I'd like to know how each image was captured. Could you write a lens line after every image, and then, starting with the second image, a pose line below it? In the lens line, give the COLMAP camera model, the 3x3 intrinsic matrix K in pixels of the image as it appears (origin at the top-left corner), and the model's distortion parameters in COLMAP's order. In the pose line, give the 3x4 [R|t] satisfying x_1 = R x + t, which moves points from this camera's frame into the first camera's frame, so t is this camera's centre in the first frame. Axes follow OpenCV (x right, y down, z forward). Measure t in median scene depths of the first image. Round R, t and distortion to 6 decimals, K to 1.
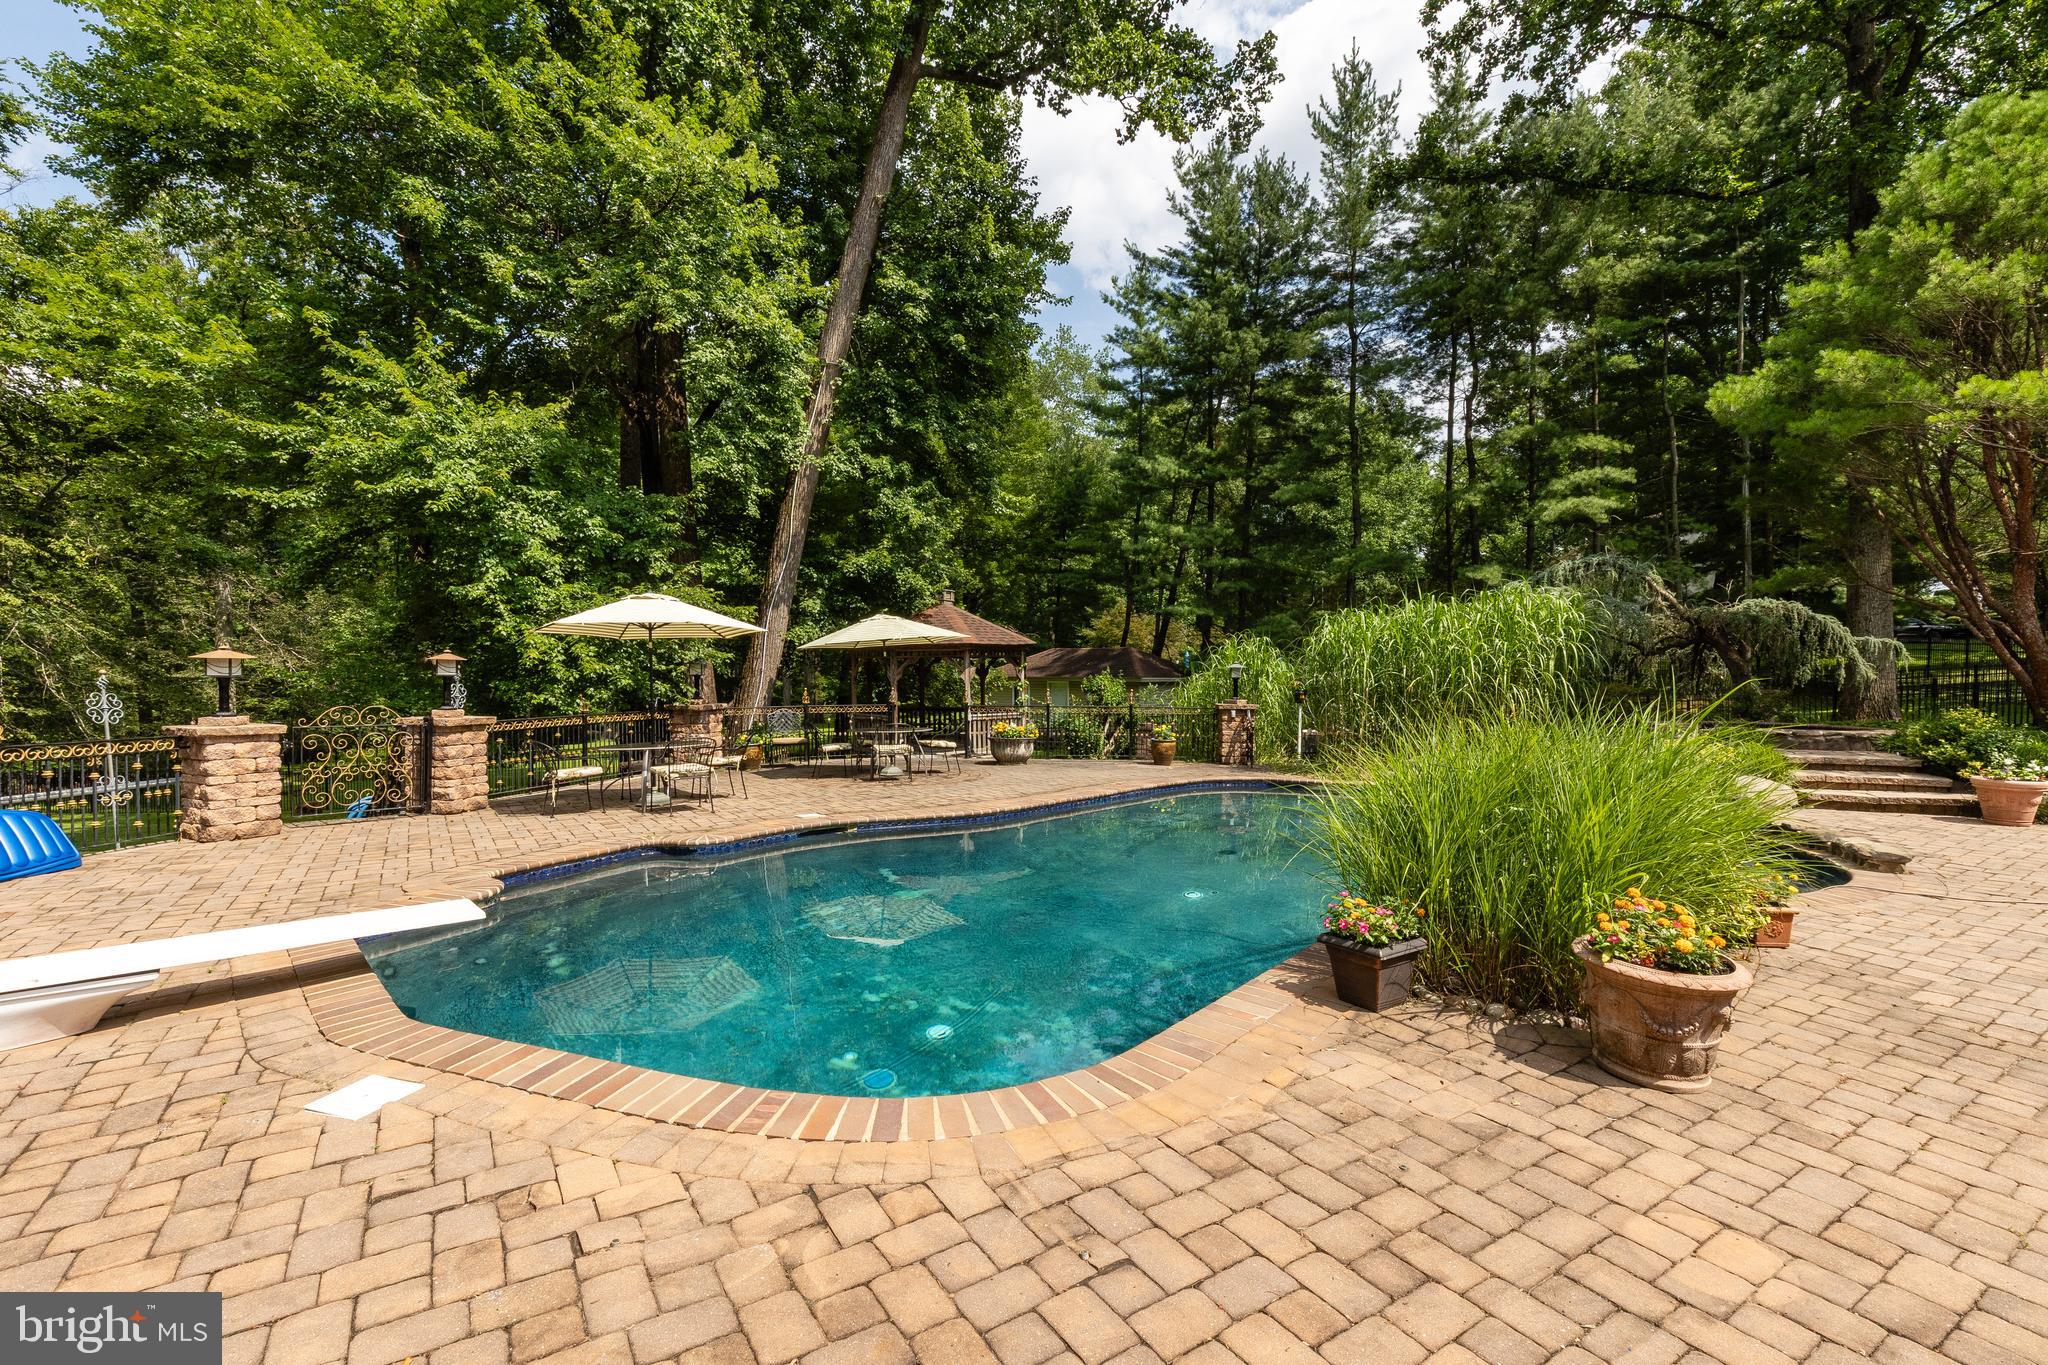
lens RADIAL K [[917.0, 0, 1025.9], [0, 917.0, 690.4], [0, 0, 1]] dist [0.001068, -0.000126]
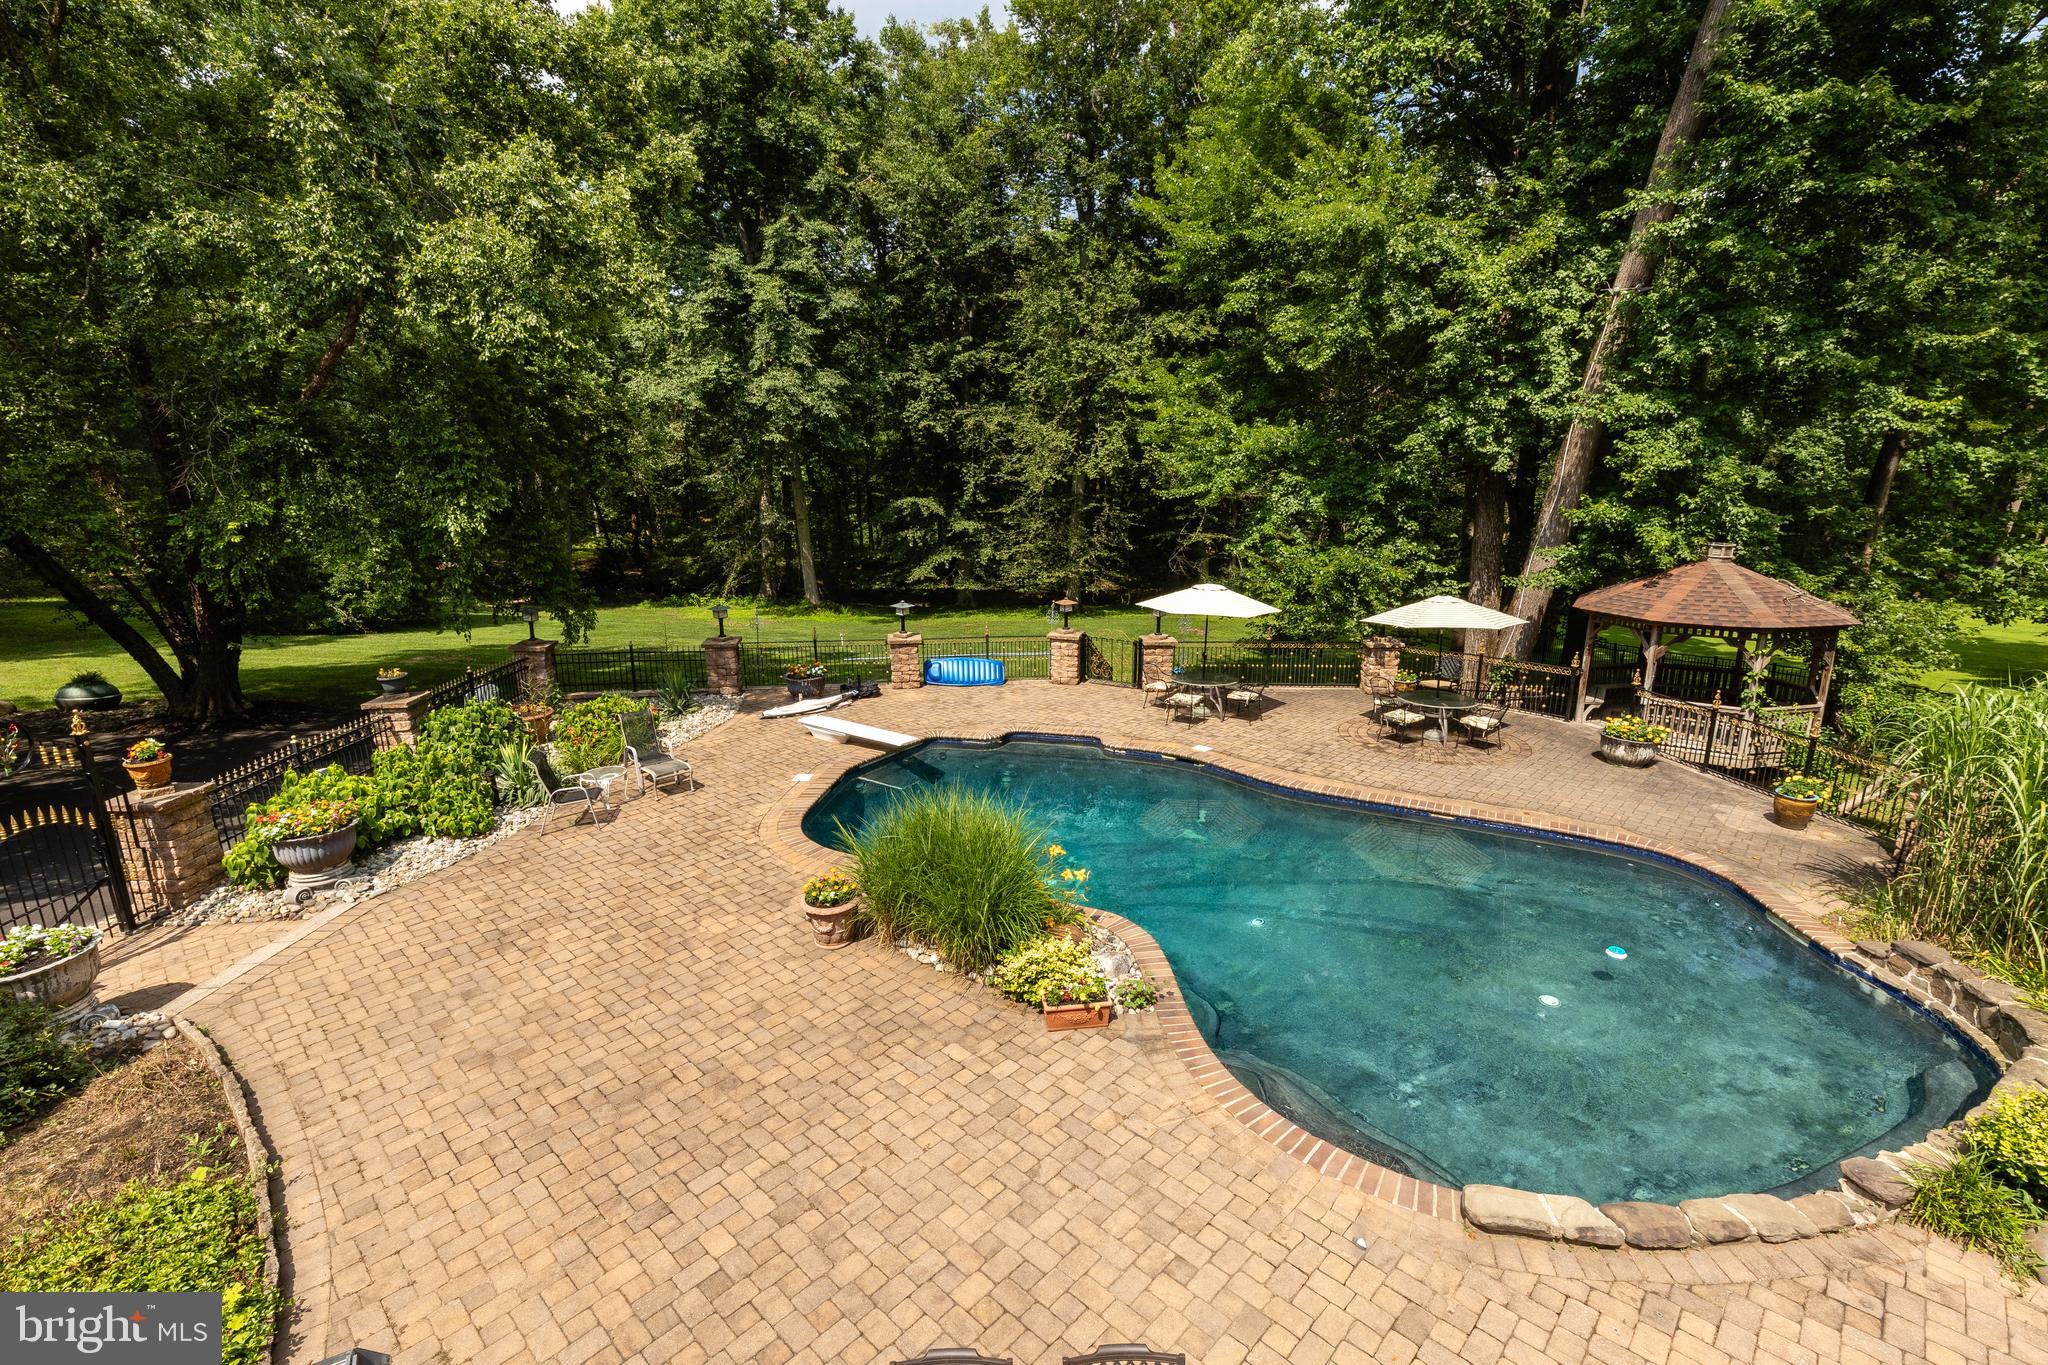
lens RADIAL K [[956.7, 0, 1023.2], [0, 956.7, 686.1], [0, 0, 1]] dist [0.010418, -0.000891]
pose [[0.245066, 0.236964, -0.940101, 0.713801], [-0.016922, 0.970568, 0.240232, -0.213206], [0.969359, -0.042965, 0.241863, 0.190169]]
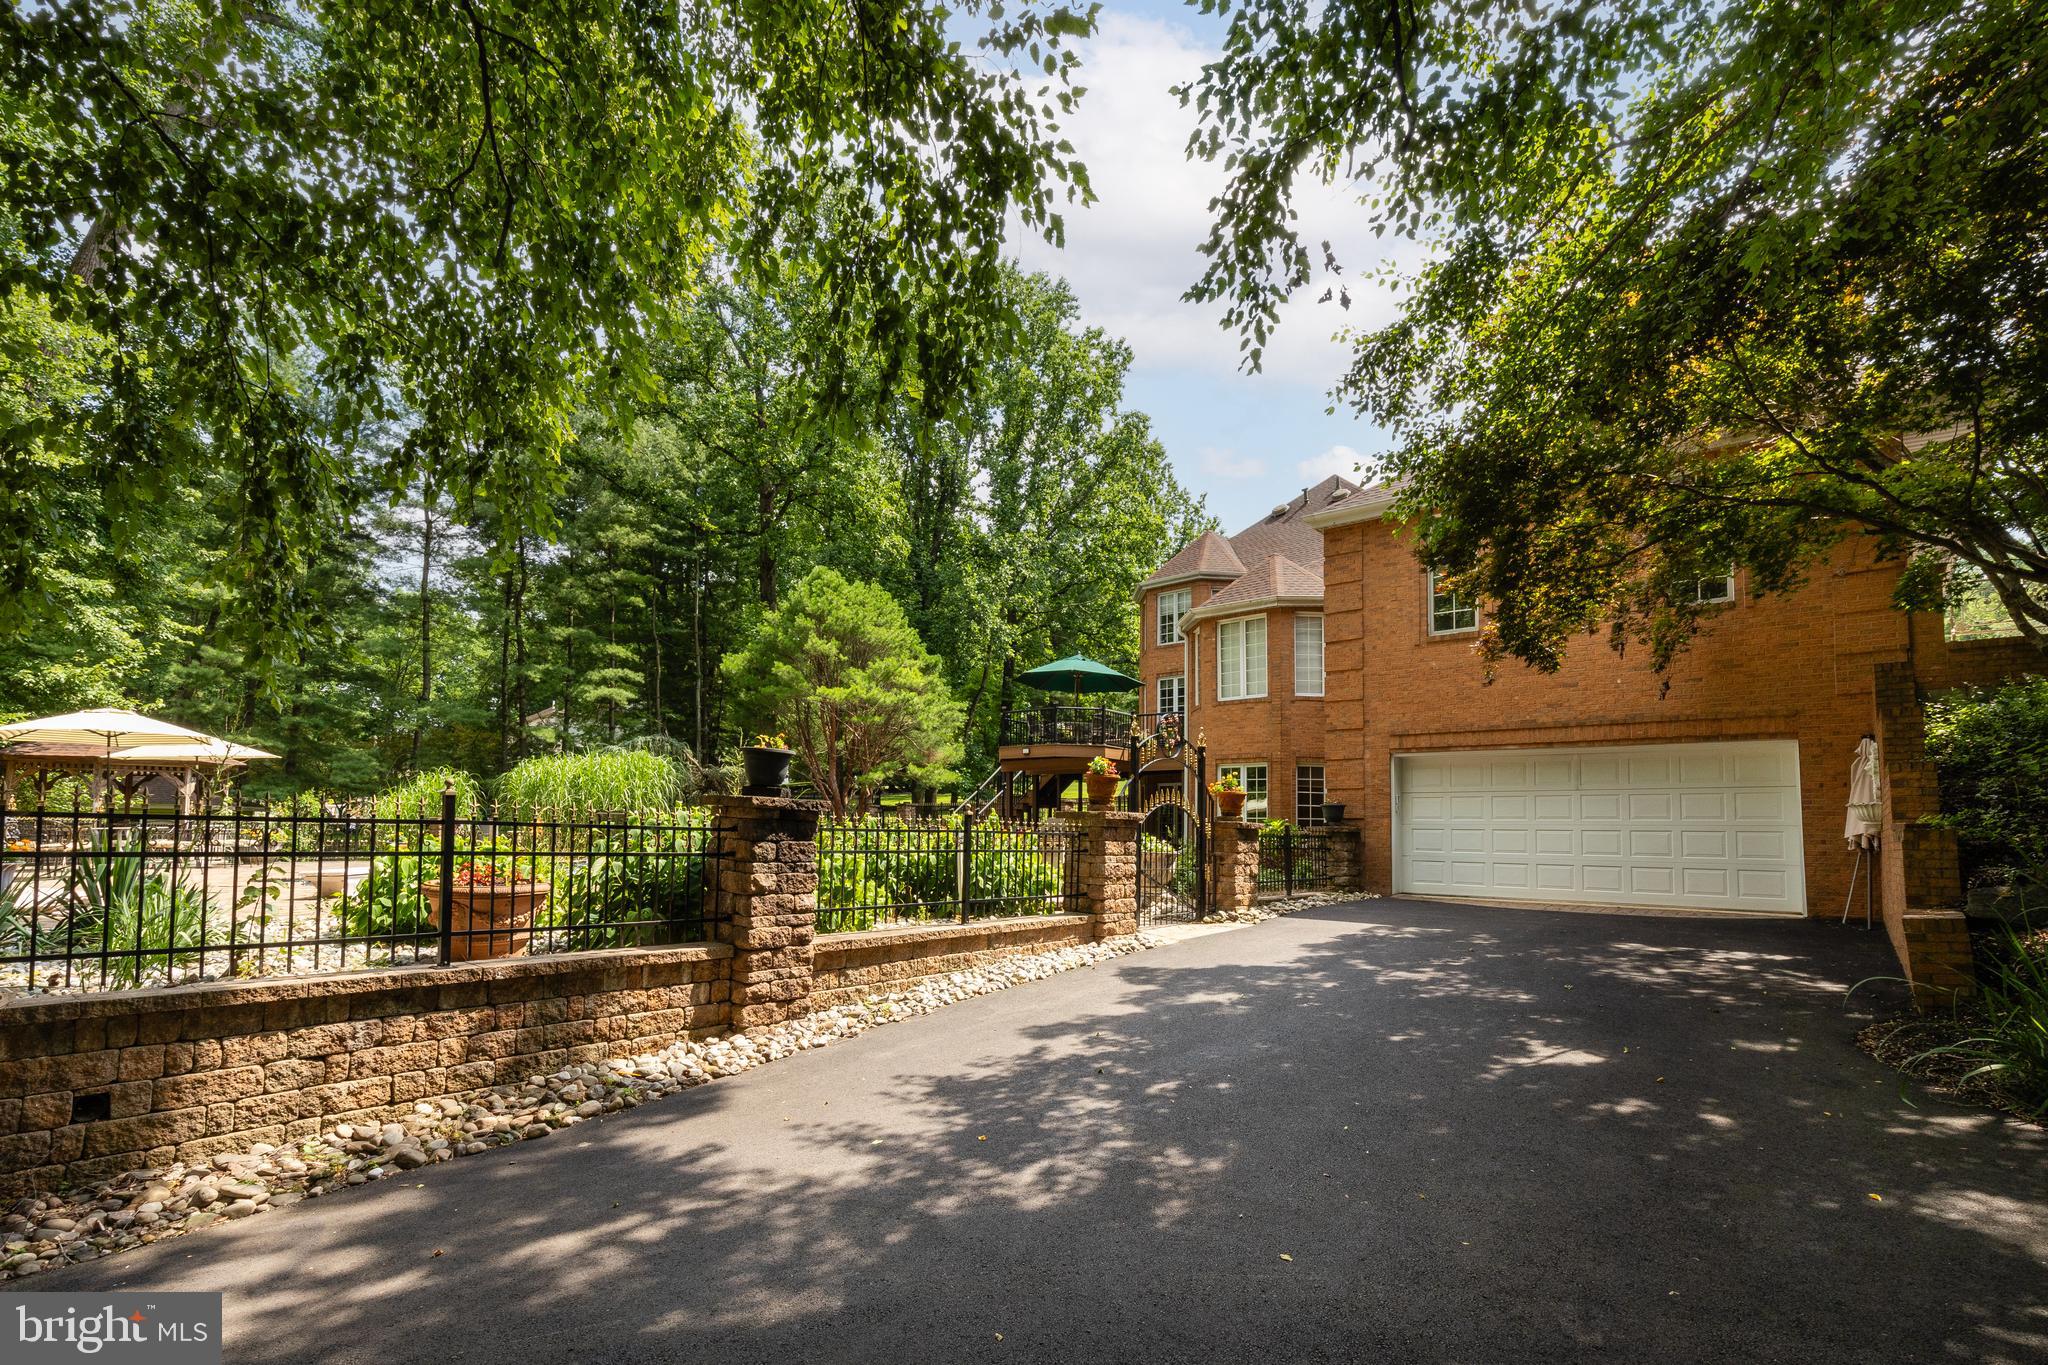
lens RADIAL K [[962.3, 0, 1016.1], [0, 962.3, 762.7], [0, 0, 1]] dist [0.019373, -0.000569]
pose [[0.493553, 0.067796, 0.867069, -0.640049], [0.006815, 0.996625, -0.081805, 0.059949], [-0.869689, 0.046285, 0.491425, -0.488556]]
